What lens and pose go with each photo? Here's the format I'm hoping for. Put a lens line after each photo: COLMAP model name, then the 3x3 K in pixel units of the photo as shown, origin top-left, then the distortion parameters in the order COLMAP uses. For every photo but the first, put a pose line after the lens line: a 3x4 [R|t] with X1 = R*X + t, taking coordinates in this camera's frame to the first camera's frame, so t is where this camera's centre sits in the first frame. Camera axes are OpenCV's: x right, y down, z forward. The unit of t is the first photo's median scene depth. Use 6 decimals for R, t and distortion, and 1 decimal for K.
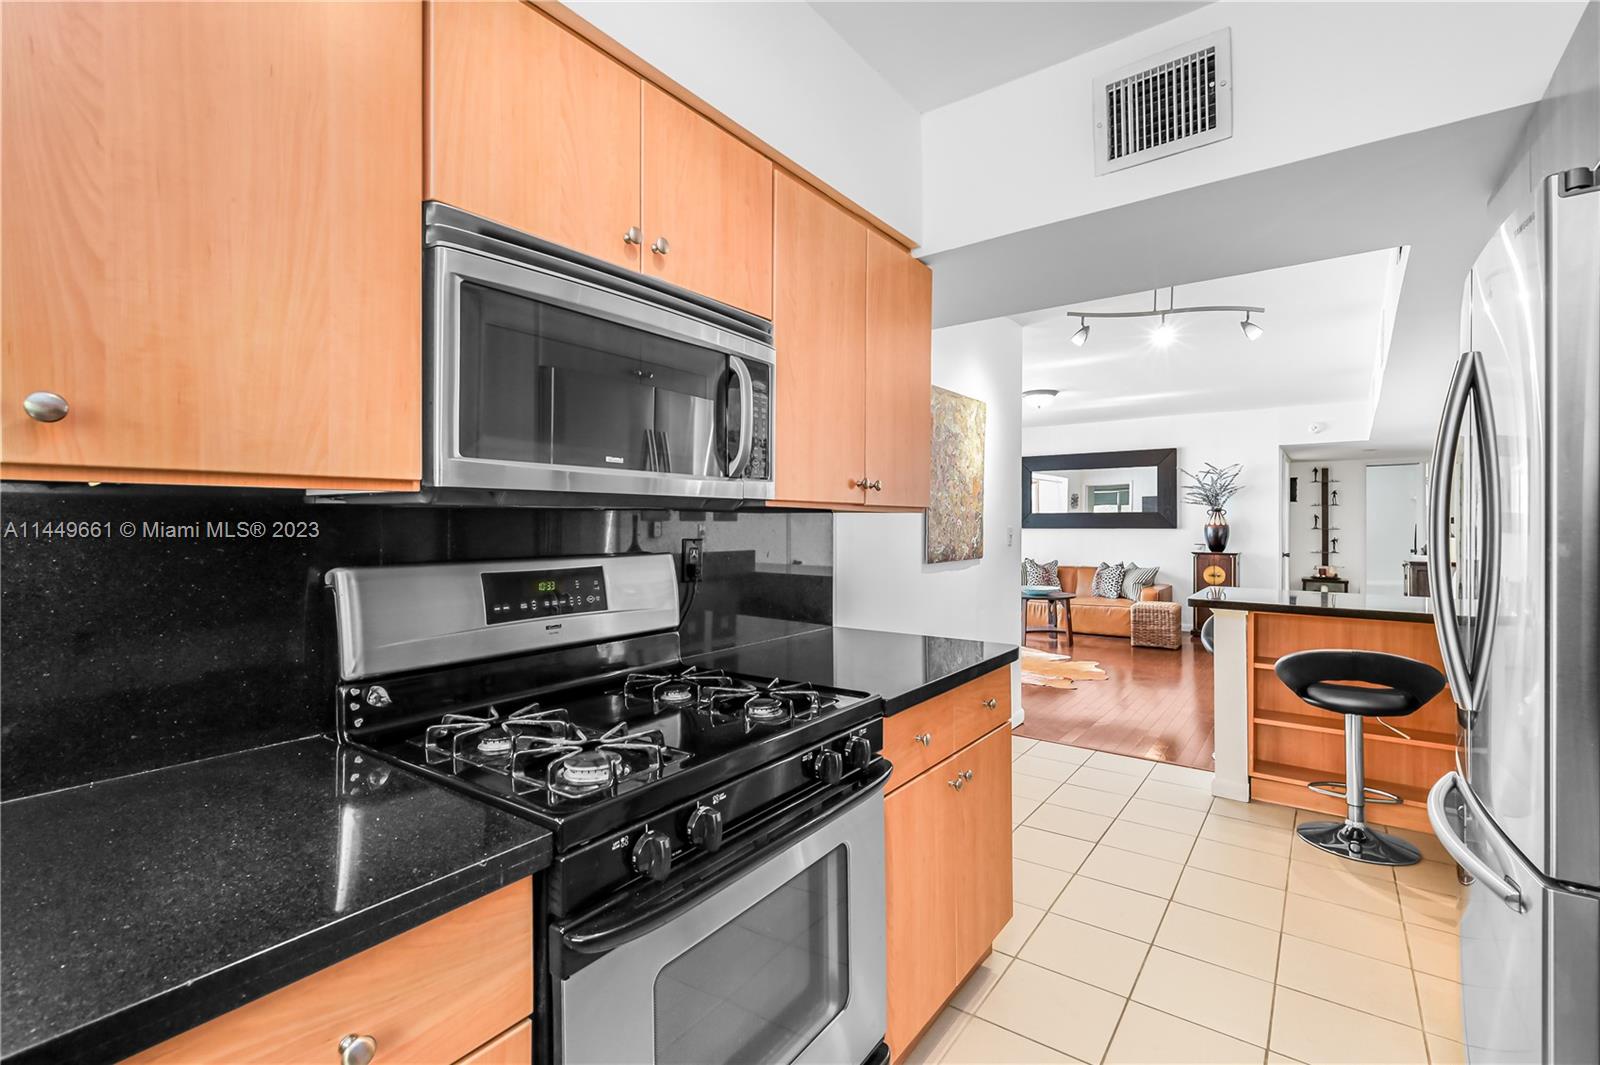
lens RADIAL K [[701.0, 0, 805.0], [0, 701.0, 525.1], [0, 0, 1]] dist [0.011117, -0.001021]
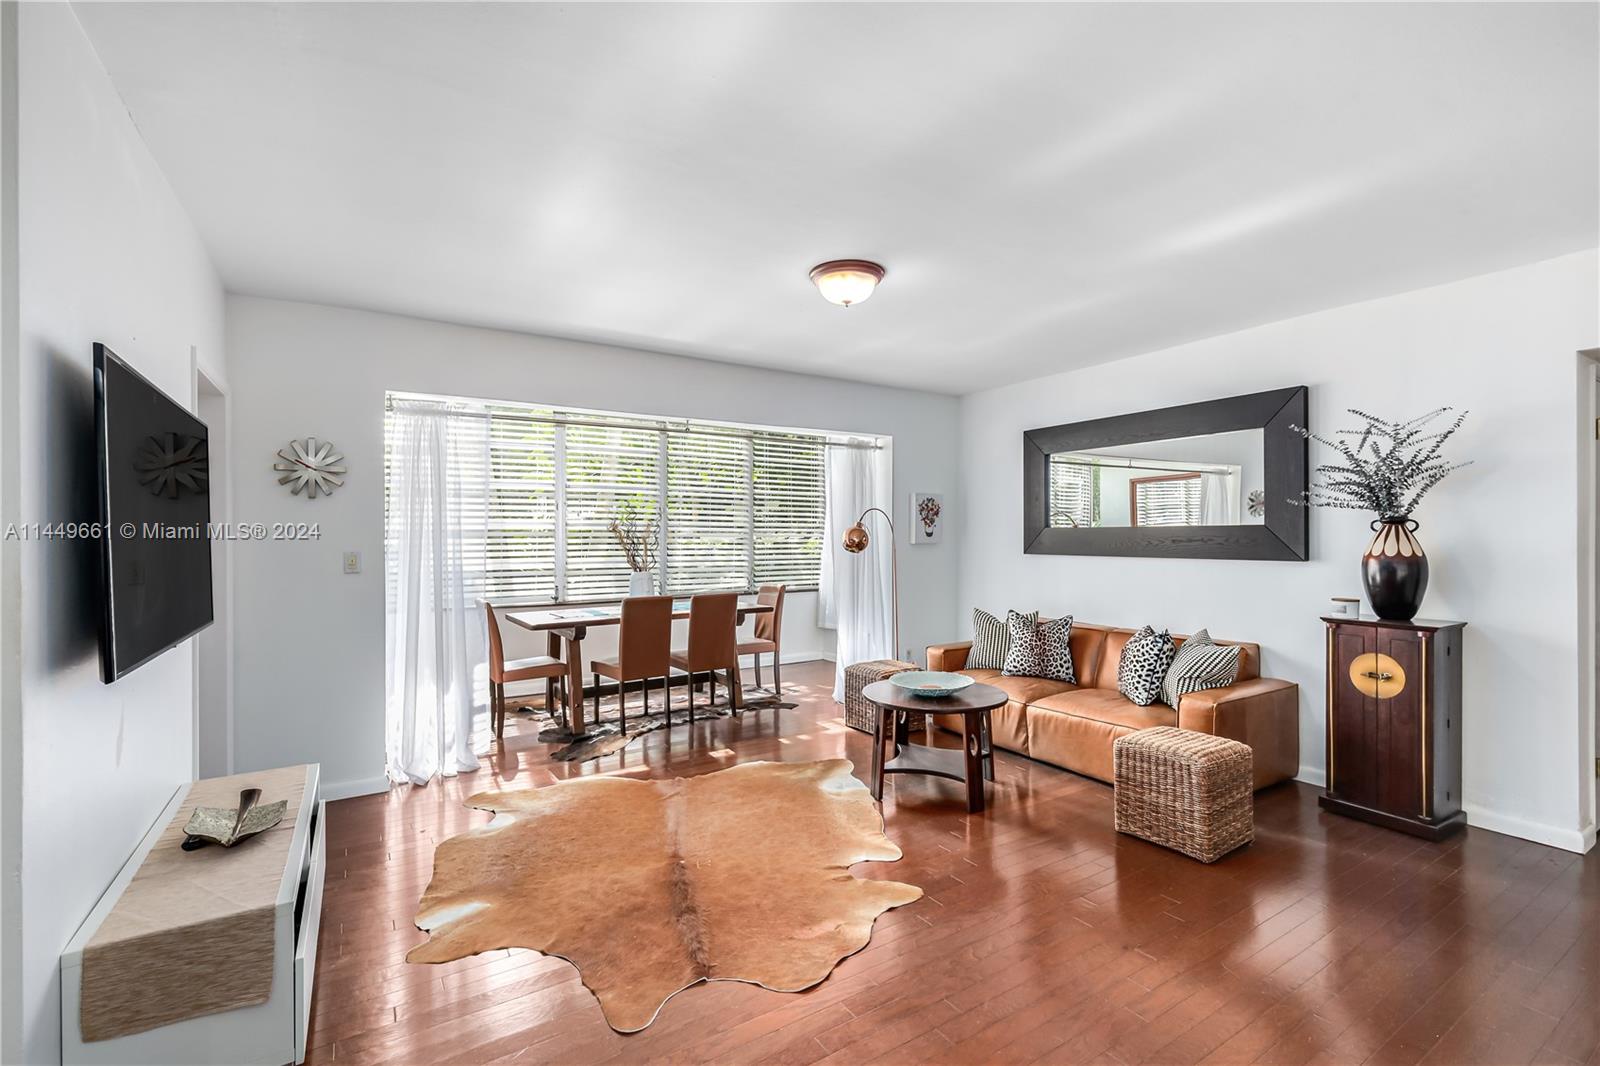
lens RADIAL K [[701.0, 0, 836.4], [0, 701.0, 535.4], [0, 0, 1]] dist [0.011117, -0.001021]
pose [[0.937488, -0.004293, -0.347990, 0.414908], [0.005025, 0.999987, 0.001199, -0.014326], [0.347980, -0.002873, 0.937497, 0.478449]]
